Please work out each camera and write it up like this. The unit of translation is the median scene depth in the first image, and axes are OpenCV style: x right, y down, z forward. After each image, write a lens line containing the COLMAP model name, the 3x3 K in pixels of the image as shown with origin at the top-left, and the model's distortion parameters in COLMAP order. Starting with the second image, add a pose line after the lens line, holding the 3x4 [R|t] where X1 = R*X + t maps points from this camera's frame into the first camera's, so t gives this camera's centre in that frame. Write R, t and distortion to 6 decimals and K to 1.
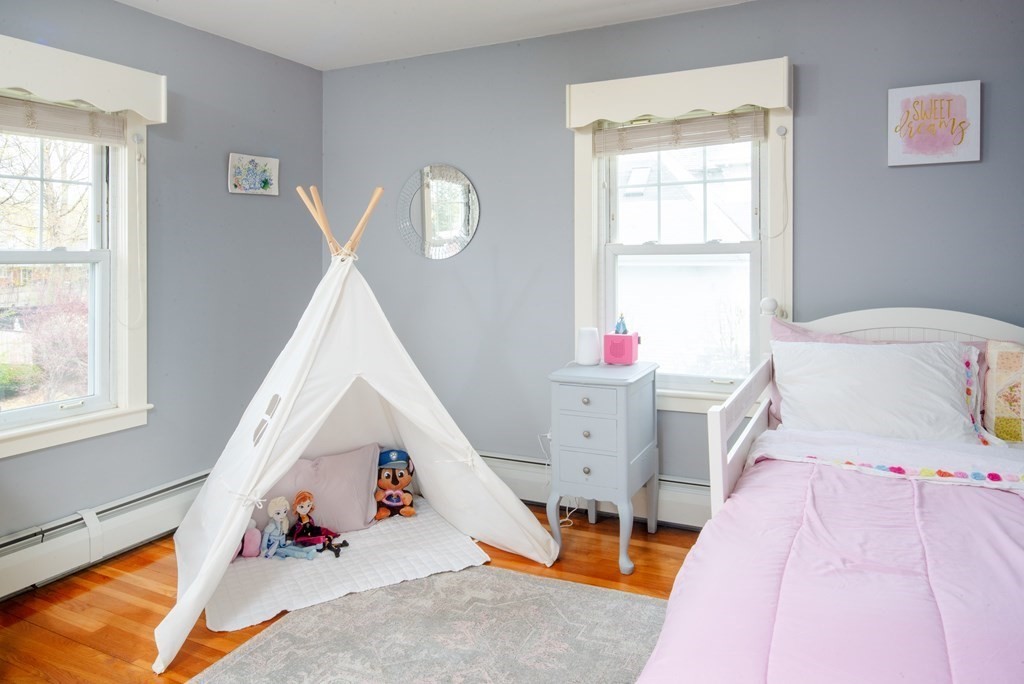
lens RADIAL K [[730.1, 0, 509.3], [0, 730.1, 351.7], [0, 0, 1]] dist [-0.001484, -0.000100]
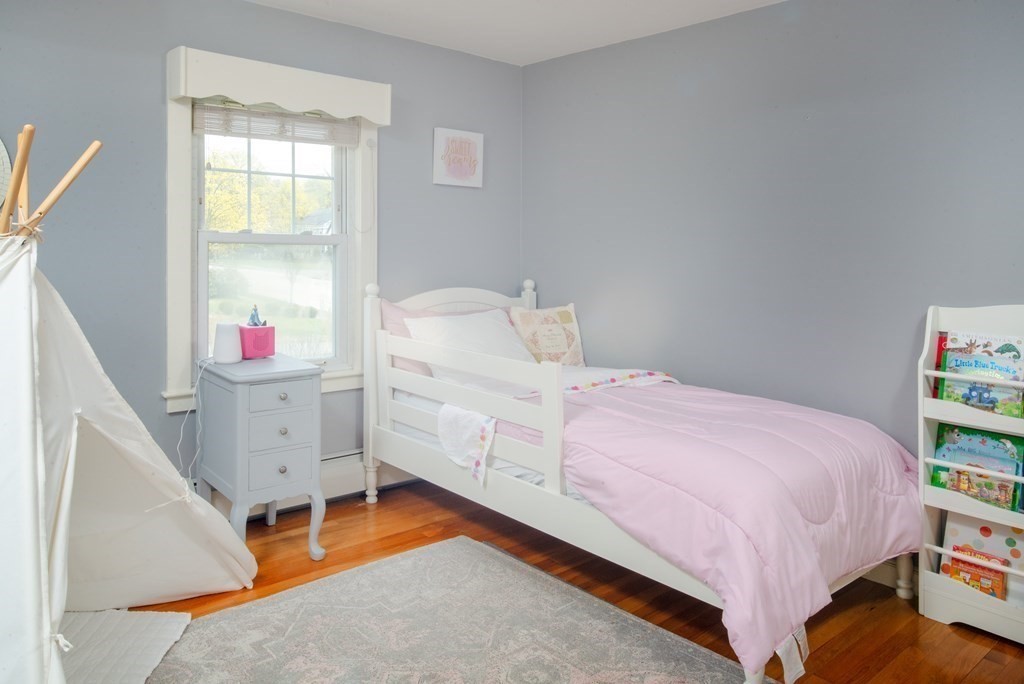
lens RADIAL K [[711.9, 0, 512.0], [0, 711.9, 342.0], [0, 0, 1]] dist [-0.031742, -0.001960]
pose [[0.368472, -0.101036, 0.924132, -0.660658], [0.096683, 0.992851, 0.069999, -0.041265], [-0.924598, 0.063555, 0.375606, 0.388404]]
